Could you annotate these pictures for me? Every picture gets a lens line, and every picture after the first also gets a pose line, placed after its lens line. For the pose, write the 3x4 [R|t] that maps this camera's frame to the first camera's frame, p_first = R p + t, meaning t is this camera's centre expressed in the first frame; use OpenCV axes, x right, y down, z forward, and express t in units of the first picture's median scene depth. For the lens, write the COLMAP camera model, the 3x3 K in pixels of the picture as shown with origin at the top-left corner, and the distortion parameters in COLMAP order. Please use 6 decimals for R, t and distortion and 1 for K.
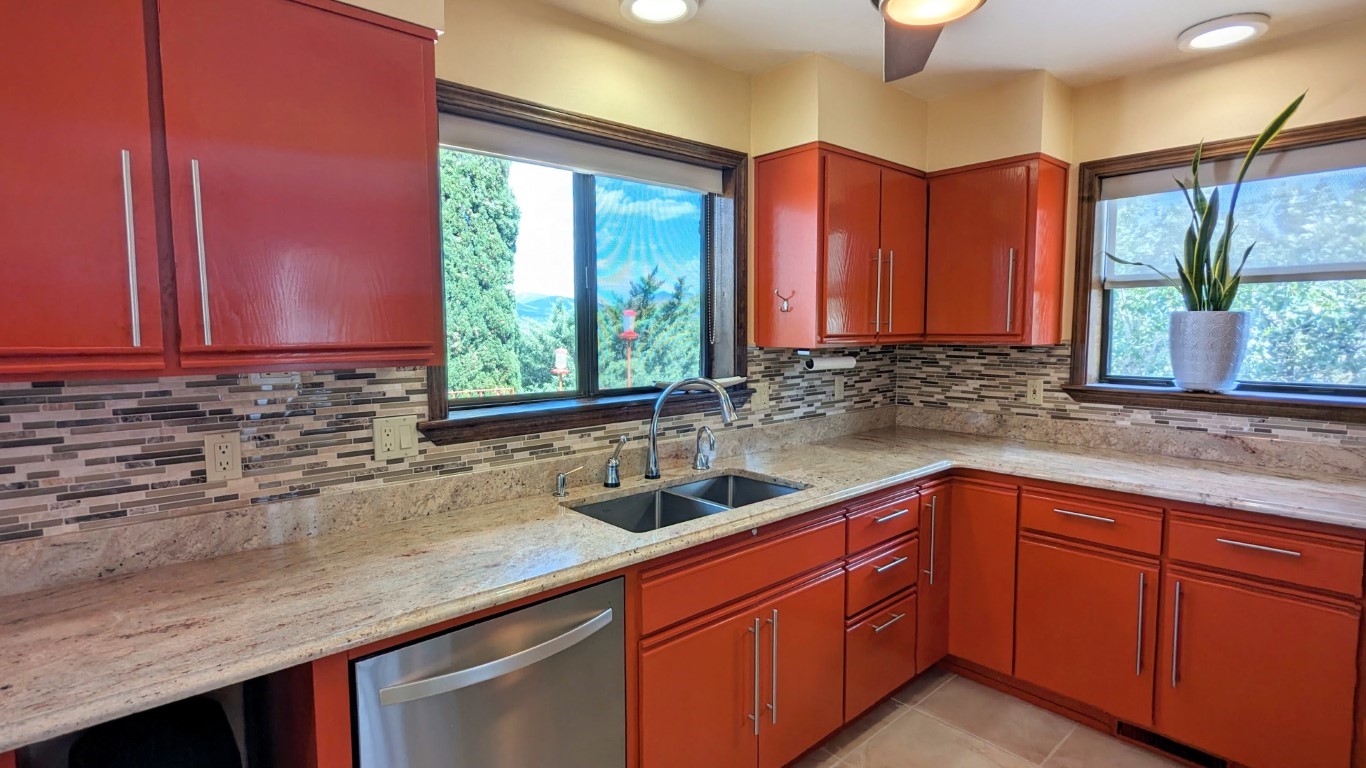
lens RADIAL K [[662.8, 0, 683.0], [0, 662.8, 384.0], [0, 0, 1]] dist [-0.000109, 0.000347]
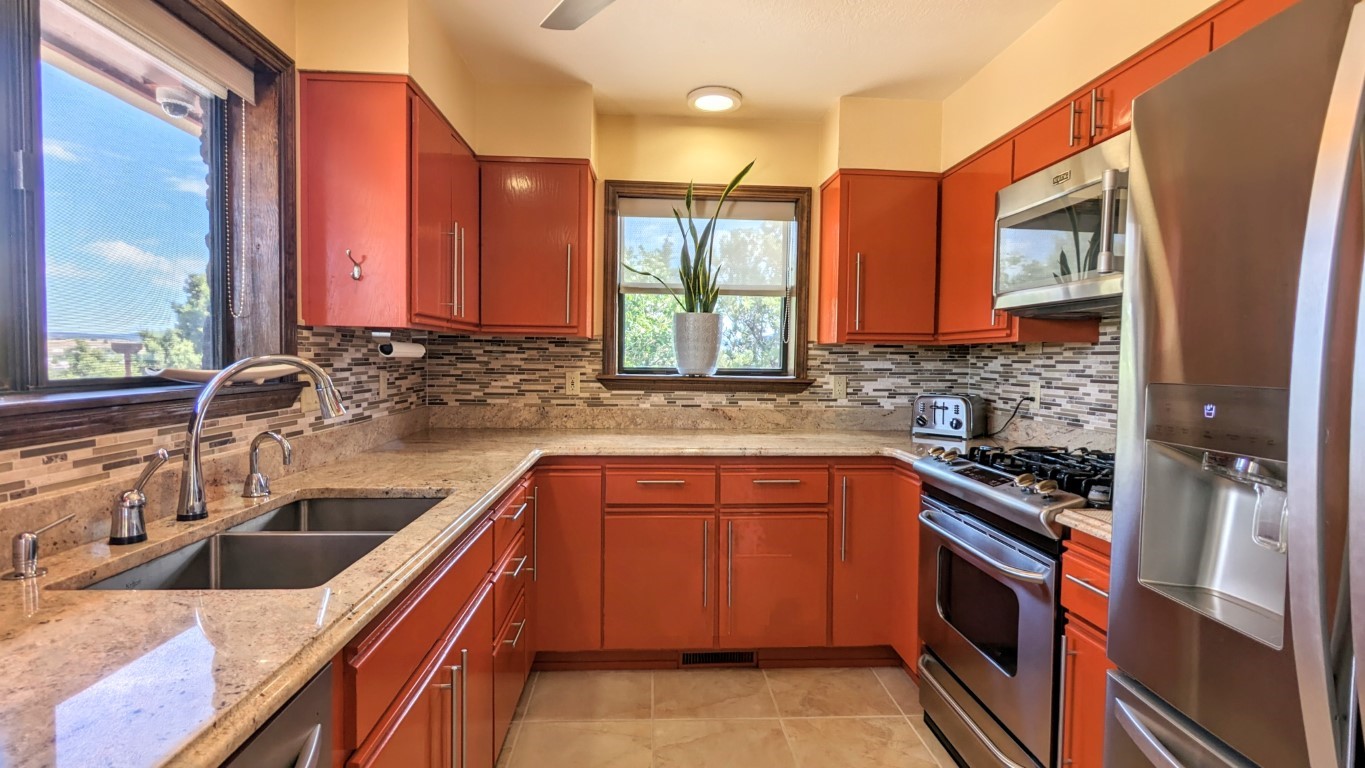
lens RADIAL K [[644.8, 0, 682.5], [0, 644.8, 384.0], [0, 0, 1]] dist [-0.000231, -0.000255]
pose [[0.620429, -0.018216, 0.784051, -0.199667], [0.048546, 0.998705, -0.015212, 0.041822], [-0.782759, 0.047500, 0.620510, 0.233150]]
